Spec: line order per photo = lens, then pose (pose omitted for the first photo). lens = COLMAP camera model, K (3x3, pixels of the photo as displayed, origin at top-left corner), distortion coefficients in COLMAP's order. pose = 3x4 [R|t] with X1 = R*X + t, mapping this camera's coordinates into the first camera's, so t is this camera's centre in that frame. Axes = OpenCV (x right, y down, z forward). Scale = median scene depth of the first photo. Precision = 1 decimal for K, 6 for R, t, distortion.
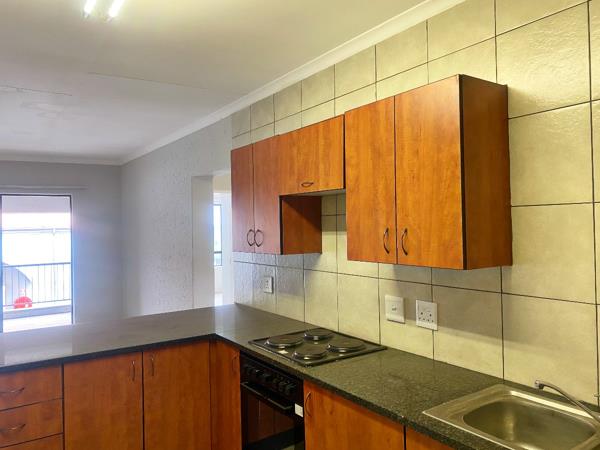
lens RADIAL K [[458.1, 0, 299.2], [0, 458.1, 221.9], [0, 0, 1]] dist [0.033997, -0.026060]
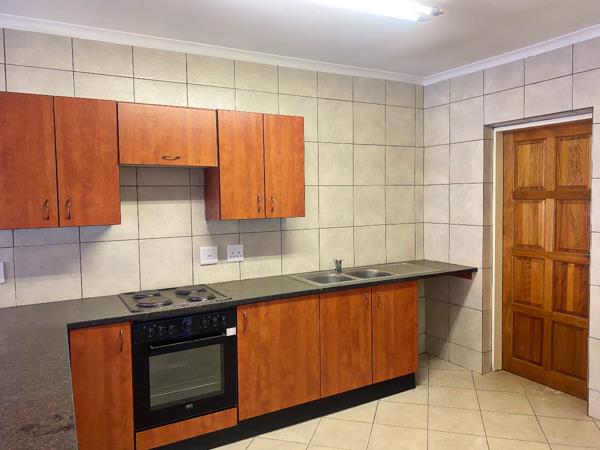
lens RADIAL K [[458.1, 0, 306.2], [0, 458.1, 222.3], [0, 0, 1]] dist [0.033997, -0.026060]
pose [[0.070241, -0.039573, 0.996745, -1.249145], [0.005180, 0.999214, 0.039306, 0.038519], [-0.997517, 0.002402, 0.070391, 0.657762]]
